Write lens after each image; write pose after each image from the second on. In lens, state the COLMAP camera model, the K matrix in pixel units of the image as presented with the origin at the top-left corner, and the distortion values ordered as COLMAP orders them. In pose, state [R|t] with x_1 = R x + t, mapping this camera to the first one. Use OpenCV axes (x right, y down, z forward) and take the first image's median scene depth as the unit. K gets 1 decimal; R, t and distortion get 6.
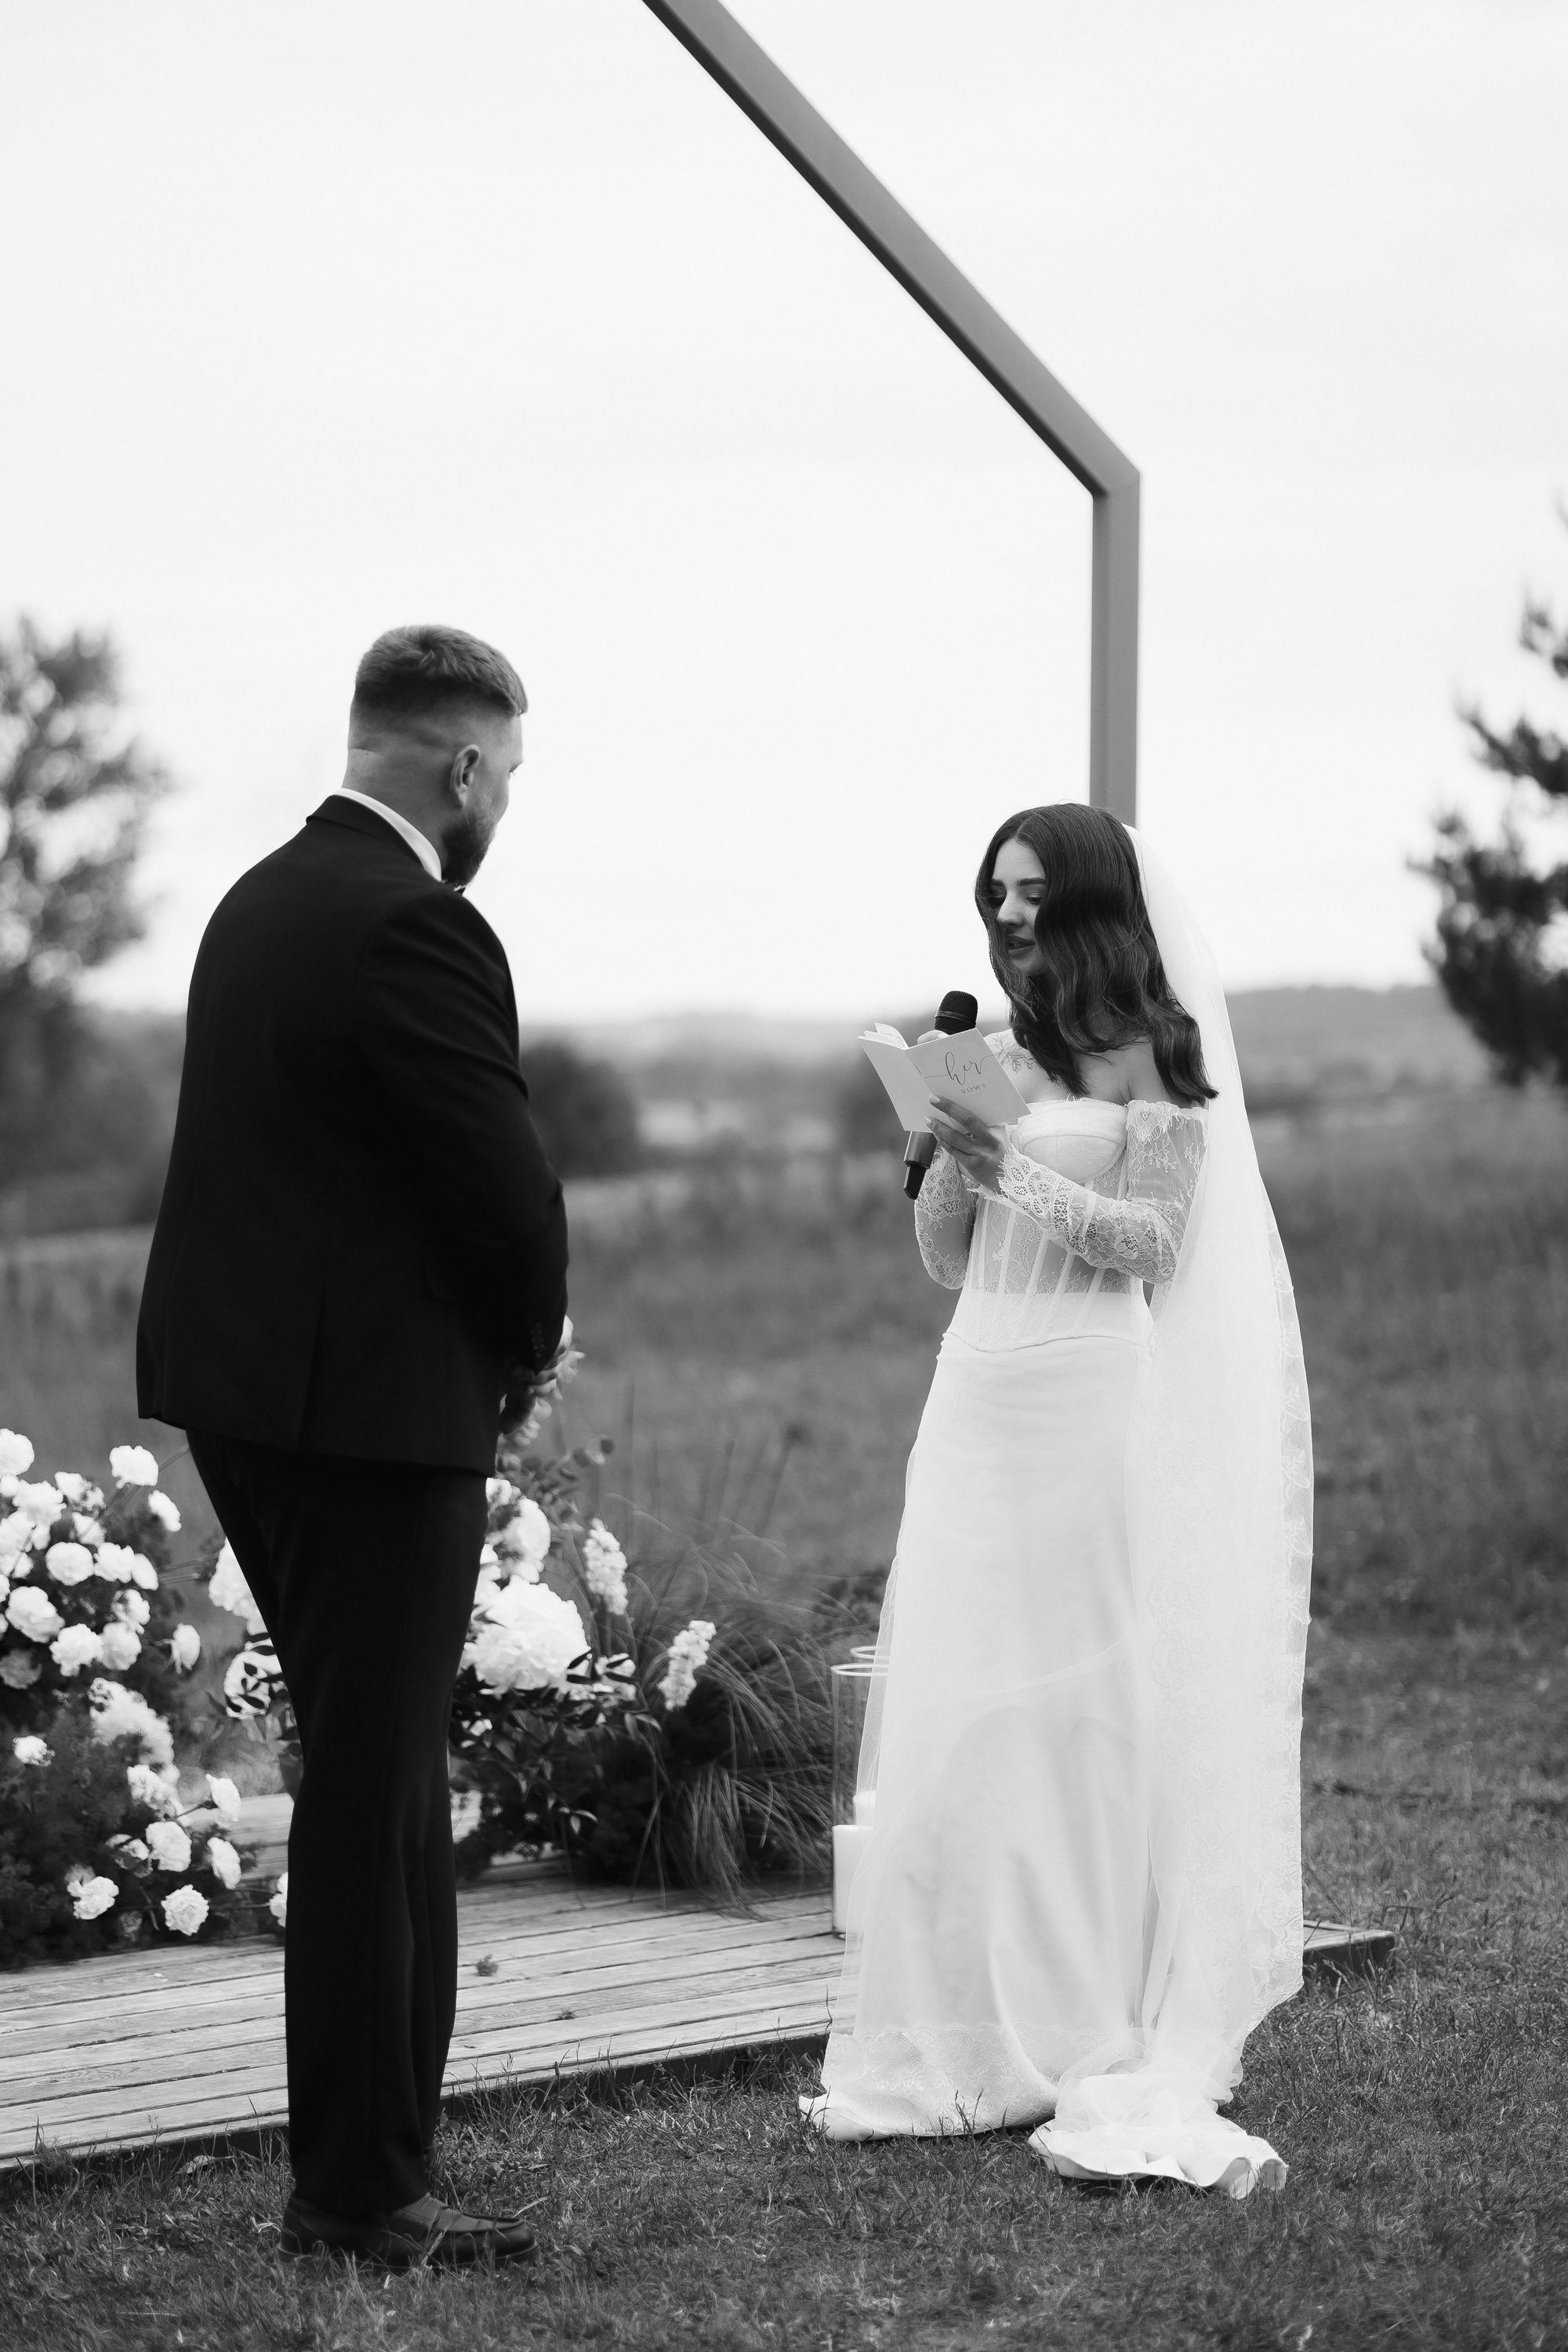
lens RADIAL K [[5907.8, 0, 784.0], [0, 5907.8, 1176.0], [0, 0, 1]] dist [-0.050210, -0.568646]
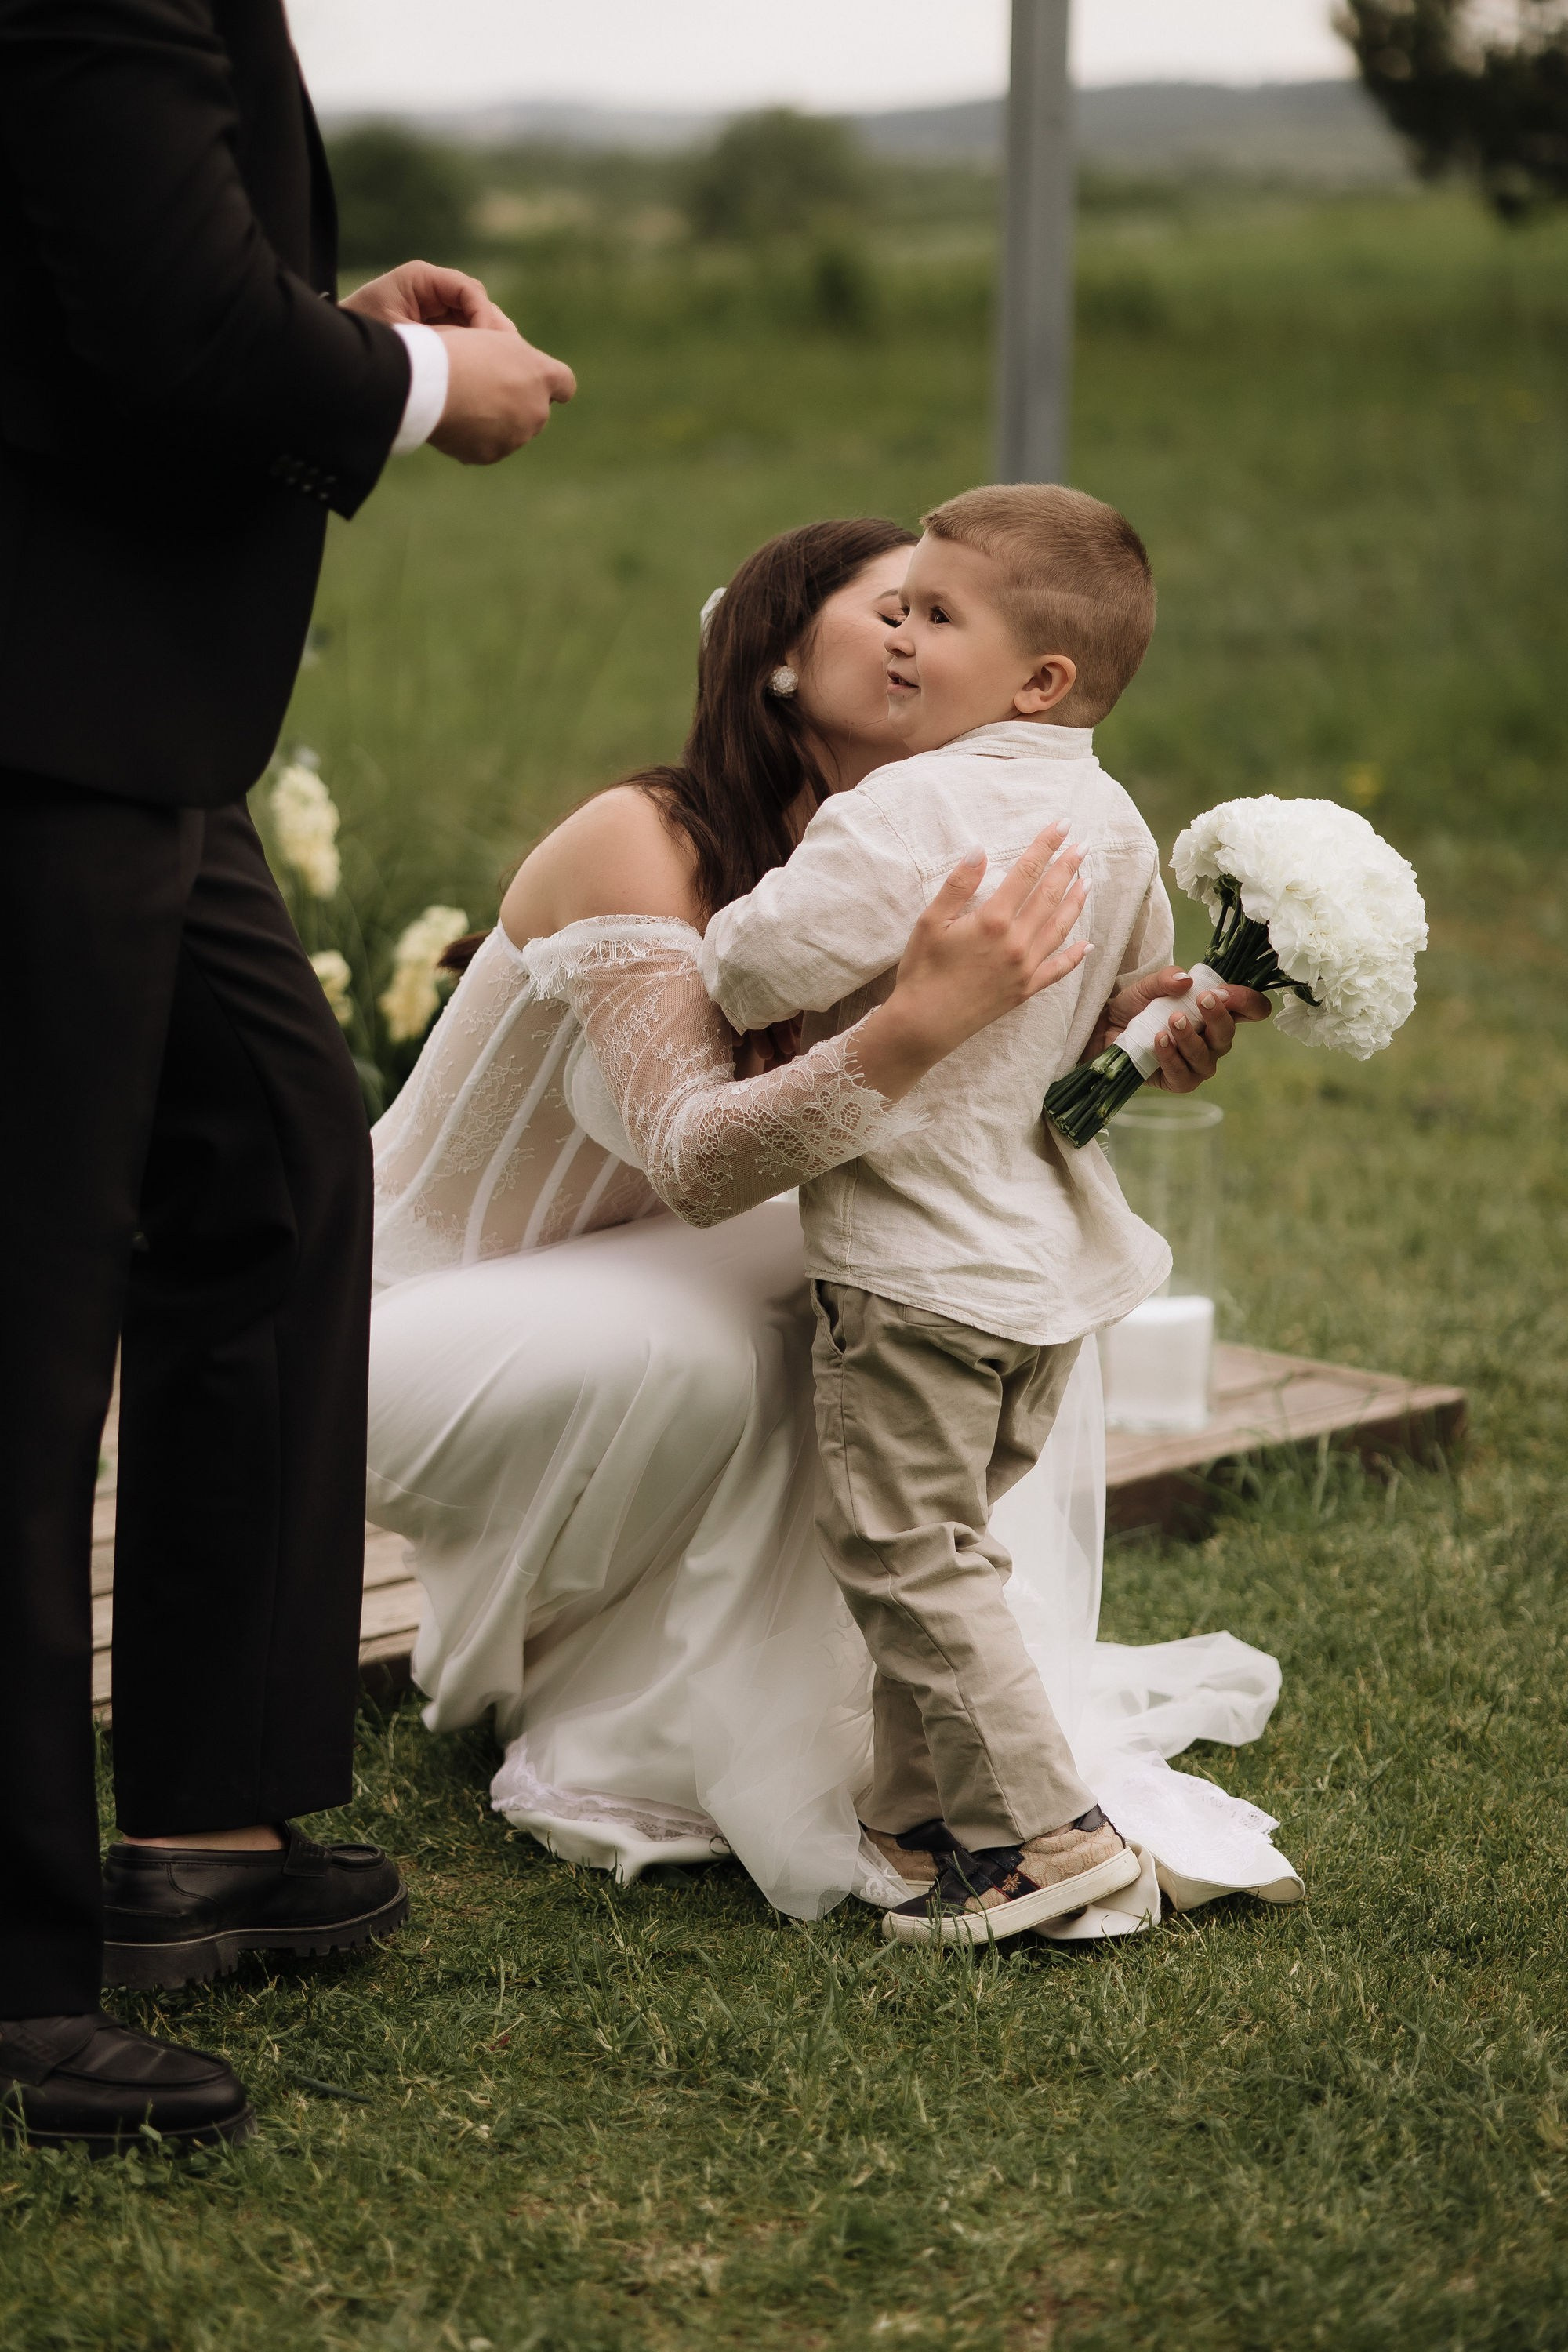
lens RADIAL K [[5636.3, 0, 786.9], [0, 5636.3, 1322.5], [0, 0, 1]] dist [-0.081528, 0.225557]
pose [[0.999603, 0.007301, 0.027195, 0.008314], [-0.012143, 0.983150, 0.182398, 0.003983], [-0.025405, -0.182656, 0.982849, 0.375154]]
